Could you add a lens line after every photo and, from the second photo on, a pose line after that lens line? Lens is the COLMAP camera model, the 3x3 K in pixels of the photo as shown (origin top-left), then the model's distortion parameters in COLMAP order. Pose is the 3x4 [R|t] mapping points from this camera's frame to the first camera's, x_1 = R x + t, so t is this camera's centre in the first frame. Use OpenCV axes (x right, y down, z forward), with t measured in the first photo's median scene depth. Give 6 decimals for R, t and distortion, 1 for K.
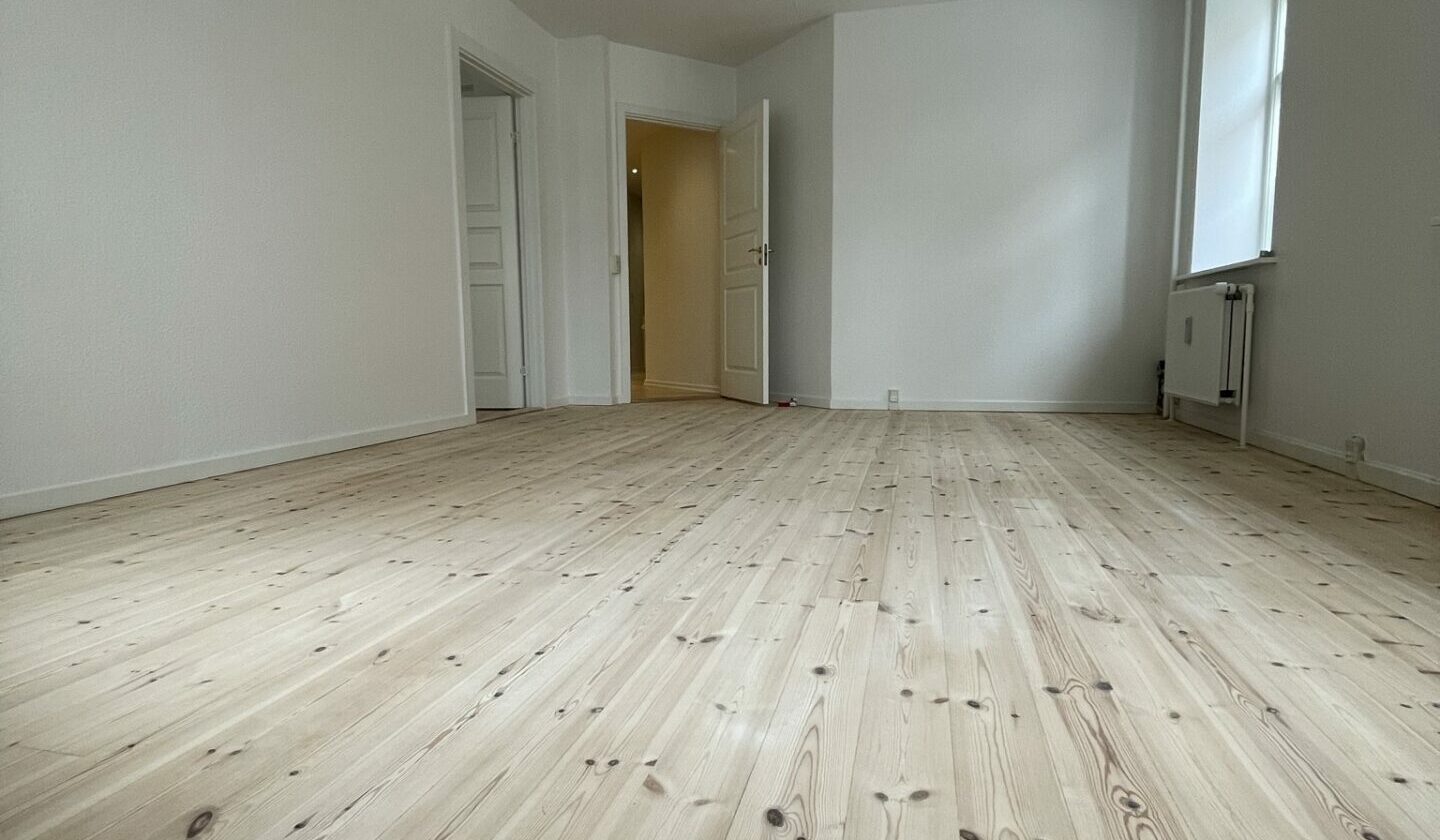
lens RADIAL K [[779.0, 0, 721.9], [0, 779.0, 419.2], [0, 0, 1]] dist [0.001712, -0.003017]
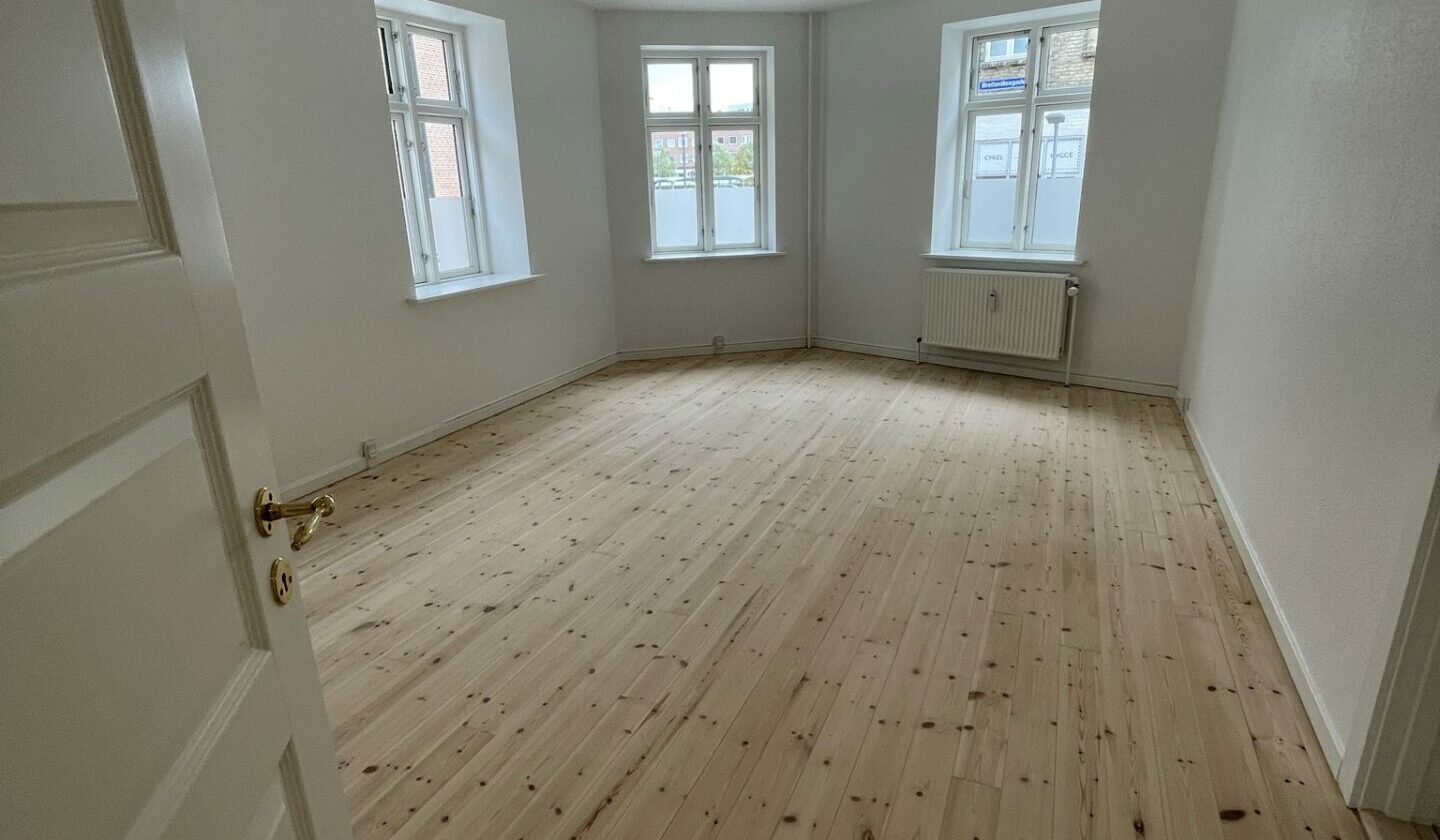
lens RADIAL K [[779.0, 0, 713.6], [0, 779.0, 414.0], [0, 0, 1]] dist [0.001712, -0.003017]
pose [[-0.984759, -0.016381, 0.173150, -0.058503], [0.053175, 0.919525, 0.389418, -0.297827], [-0.165595, 0.392690, -0.904640, 1.147872]]
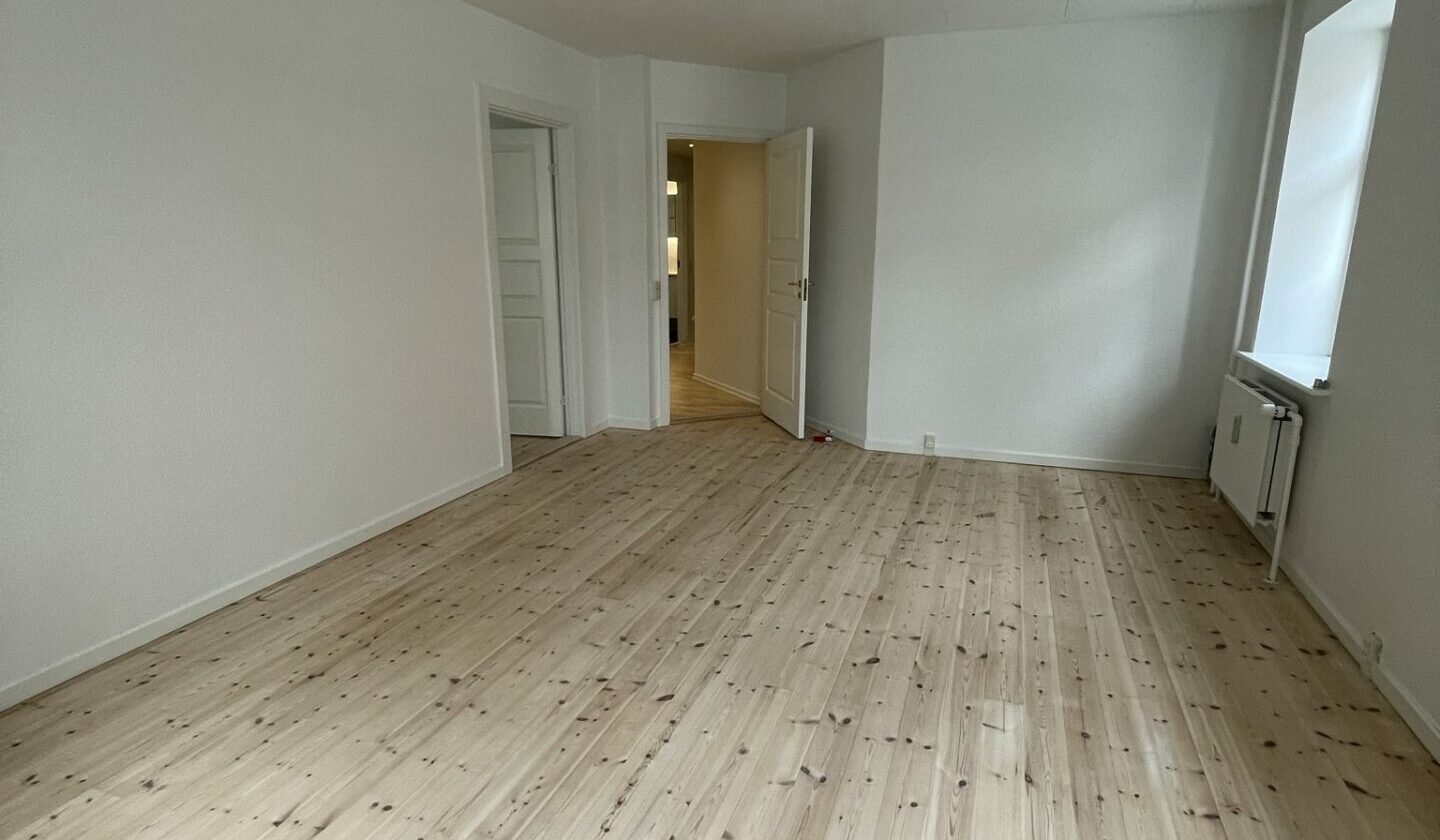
lens RADIAL K [[779.0, 0, 719.7], [0, 779.0, 423.4], [0, 0, 1]] dist [0.001712, -0.003017]
pose [[0.994575, 0.033599, -0.098442, 0.053143], [-0.021005, 0.991772, 0.126283, -0.171571], [0.101875, -0.123531, 0.987098, 0.006790]]
